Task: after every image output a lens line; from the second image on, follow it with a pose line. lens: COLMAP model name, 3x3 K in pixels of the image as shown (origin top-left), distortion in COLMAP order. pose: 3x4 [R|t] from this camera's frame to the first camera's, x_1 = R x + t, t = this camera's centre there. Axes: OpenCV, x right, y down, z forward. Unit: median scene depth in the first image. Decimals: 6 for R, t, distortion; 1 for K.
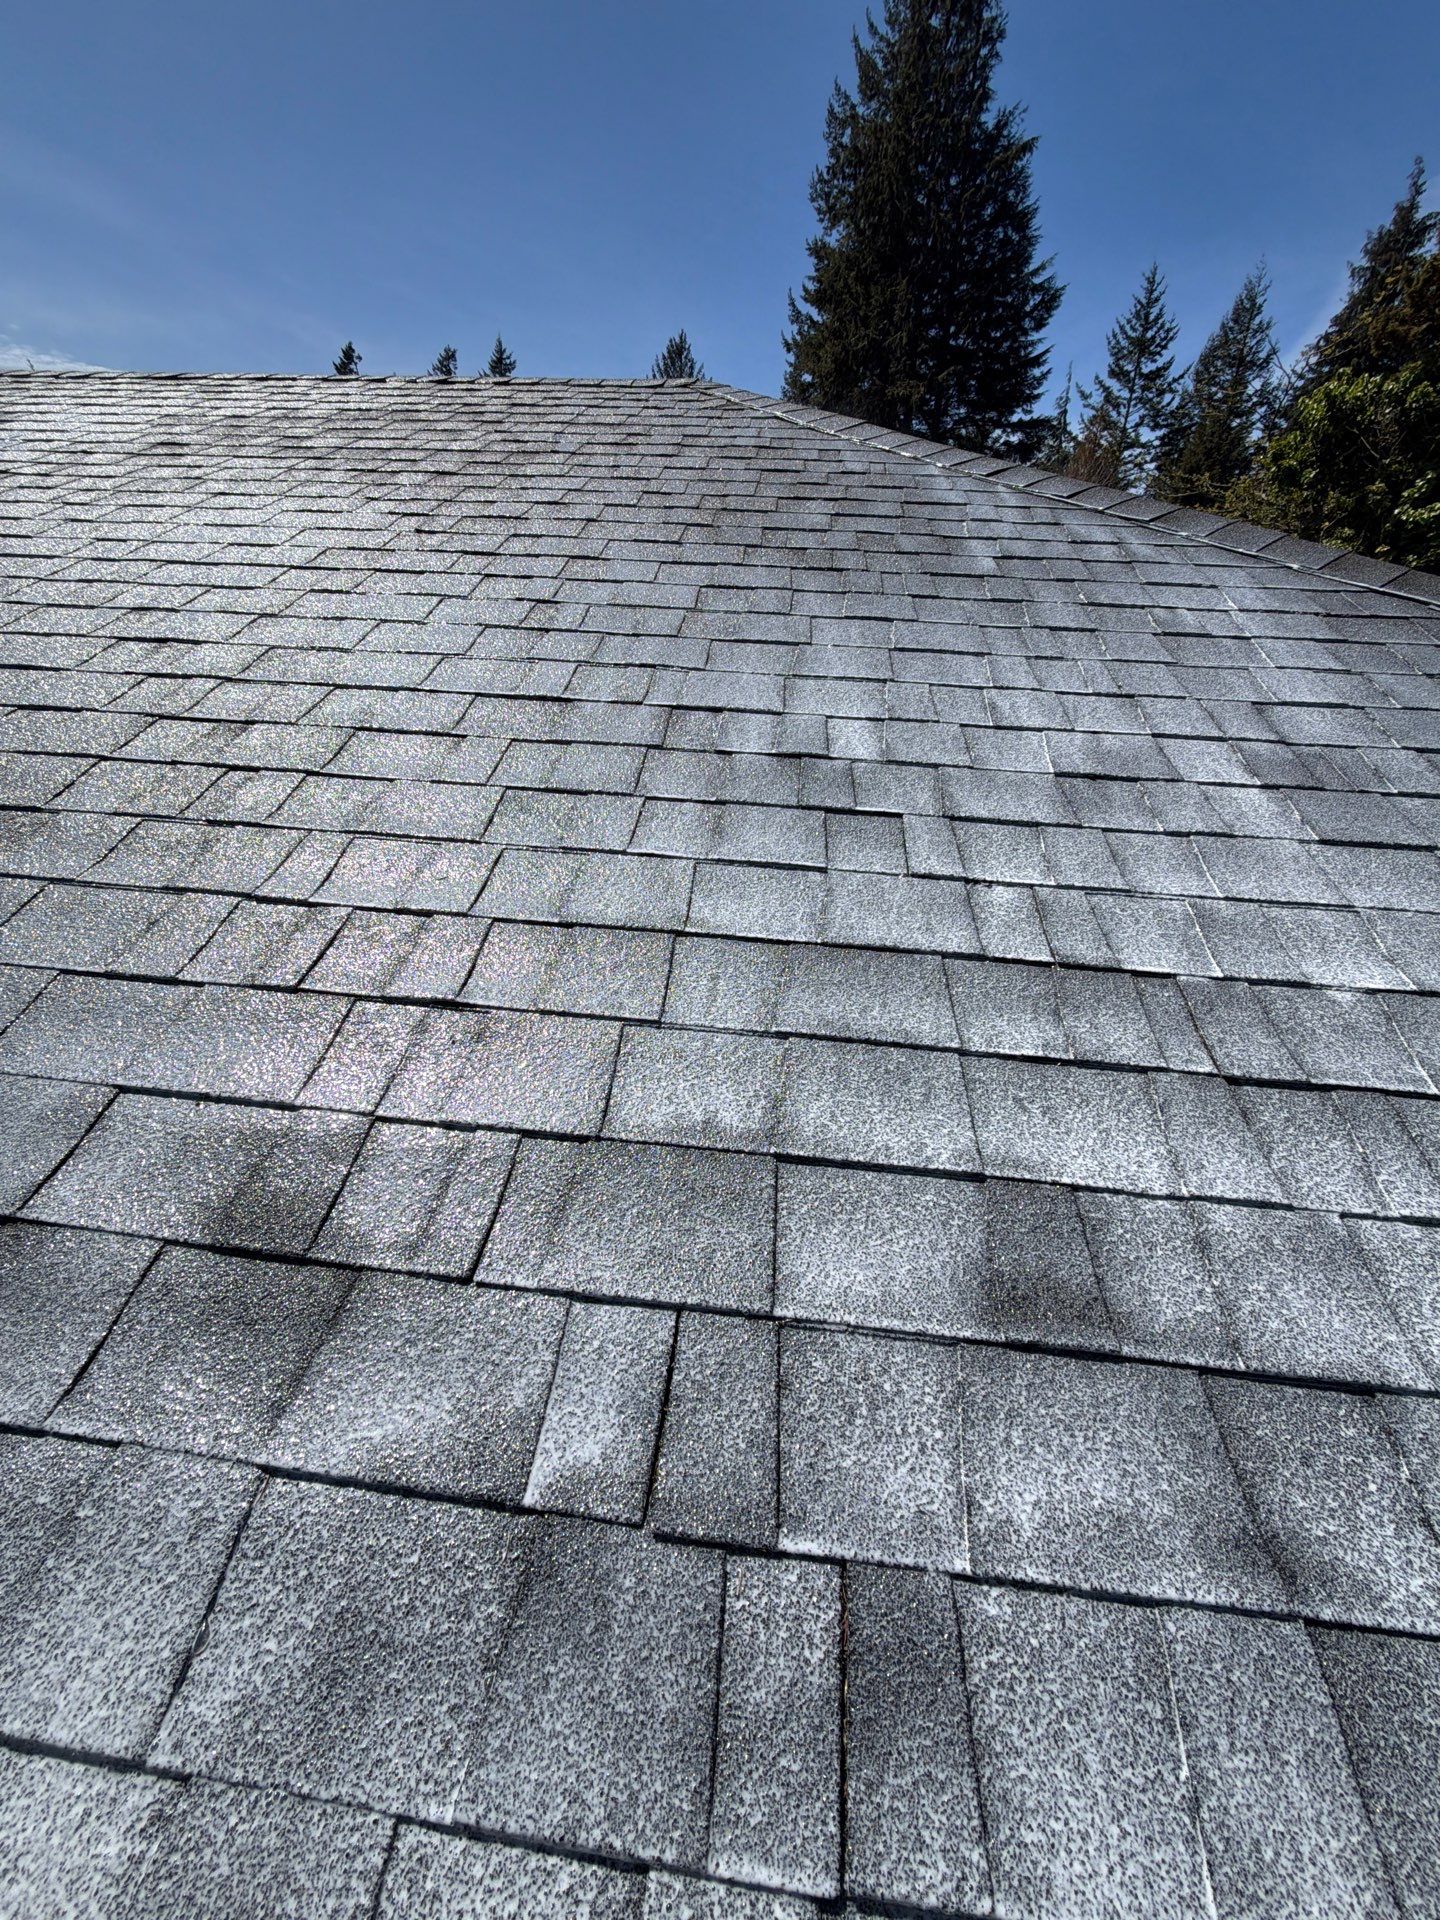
lens RADIAL K [[755.0, 0, 718.1], [0, 755.0, 965.0], [0, 0, 1]] dist [-0.000965, -0.000670]
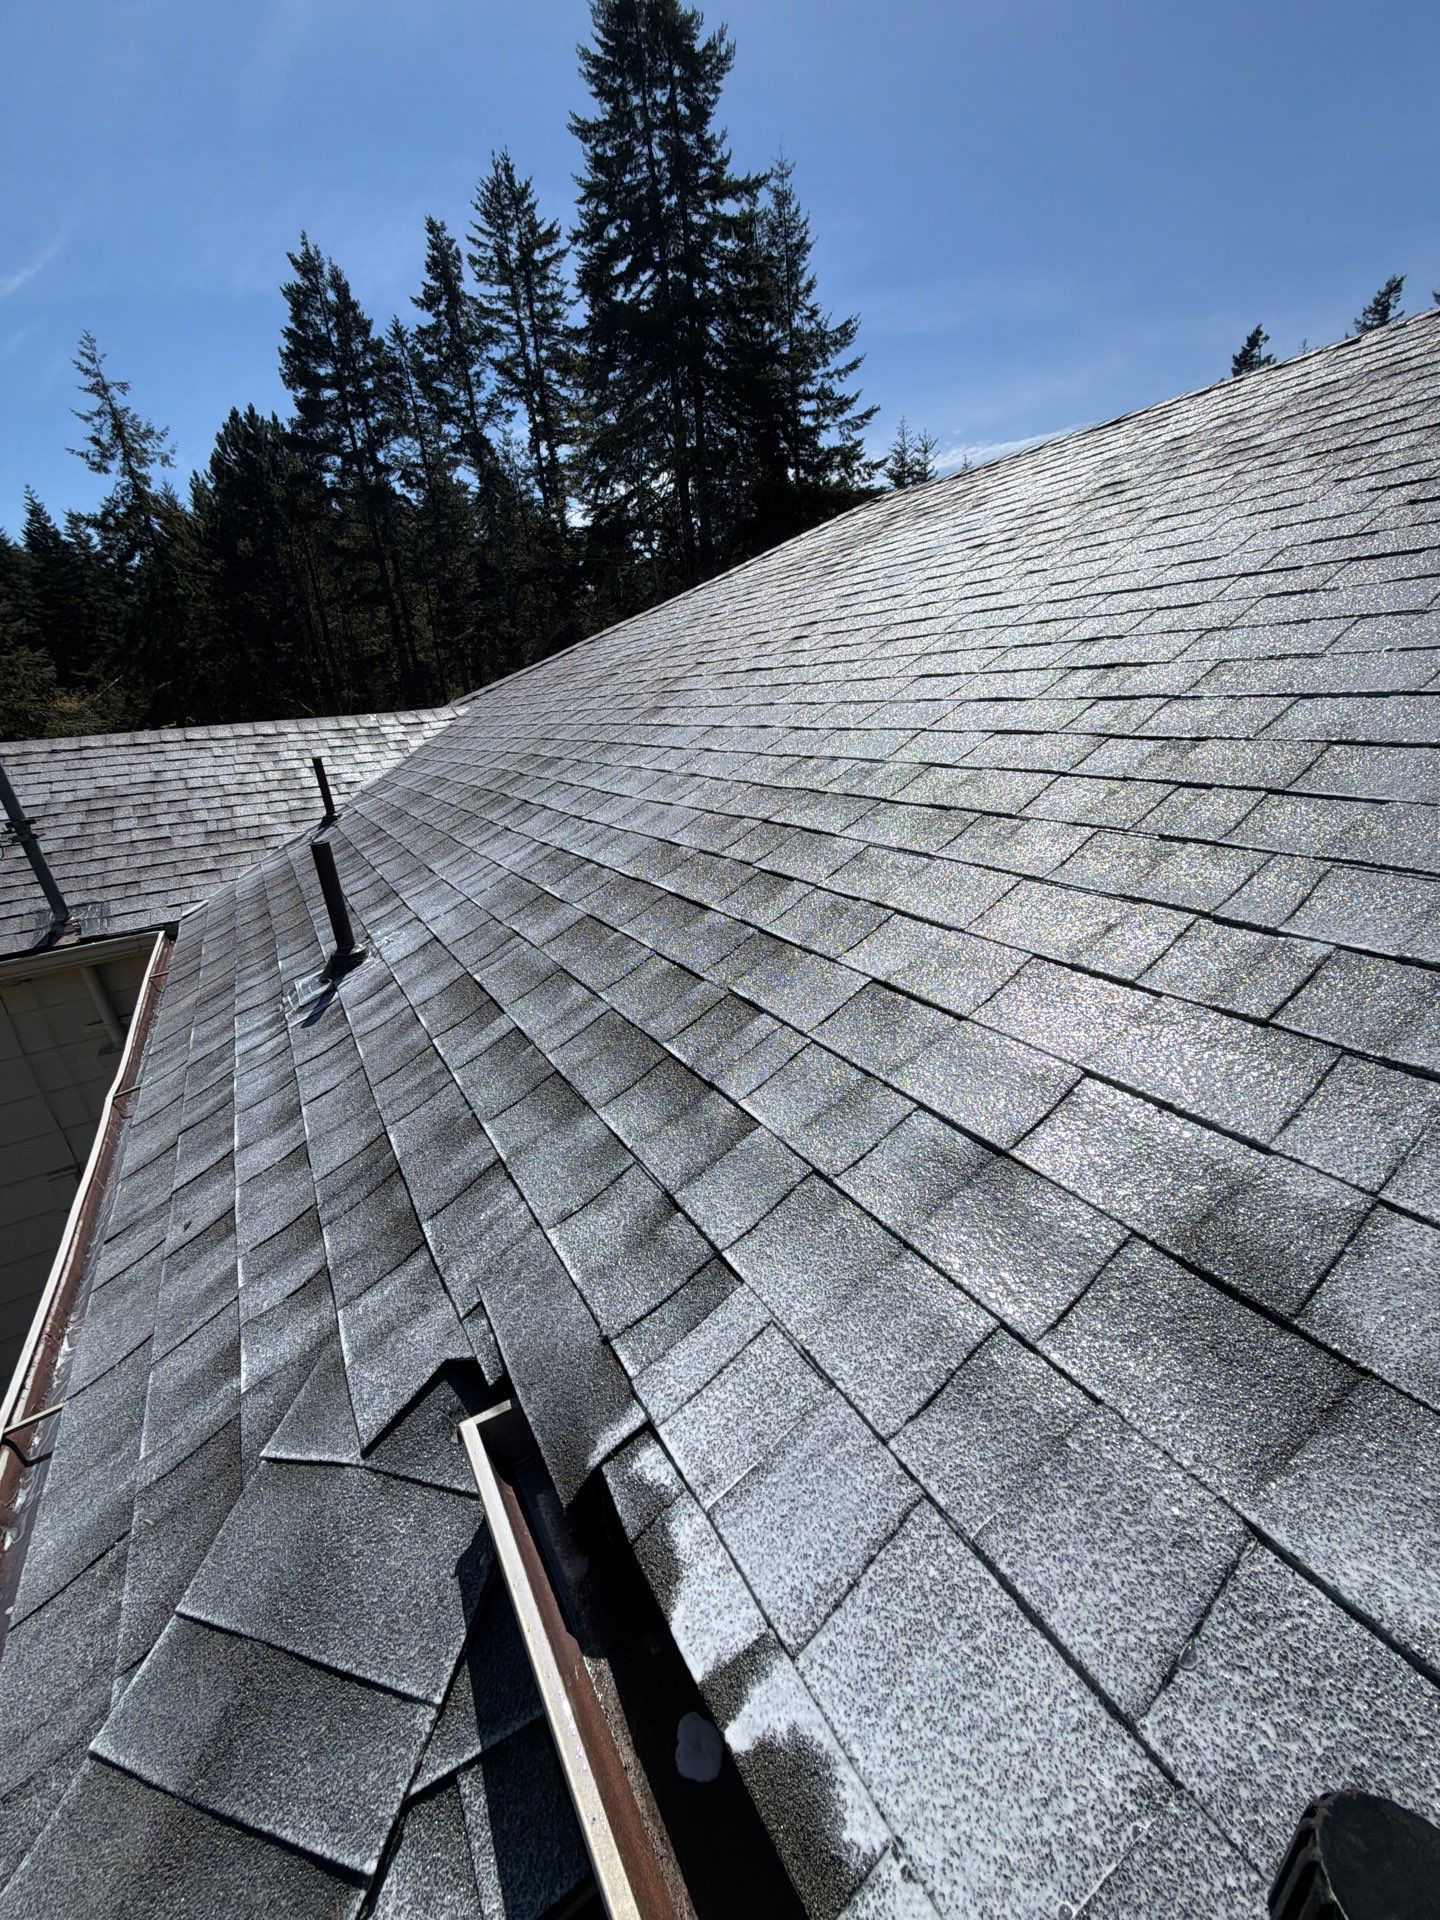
lens RADIAL K [[755.0, 0, 718.1], [0, 755.0, 965.0], [0, 0, 1]] dist [-0.000965, -0.000670]
pose [[0.595264, 0.202007, -0.777724, -0.159569], [-0.214606, 0.972693, 0.088391, 0.015991], [0.774342, 0.114288, 0.622361, -0.073714]]
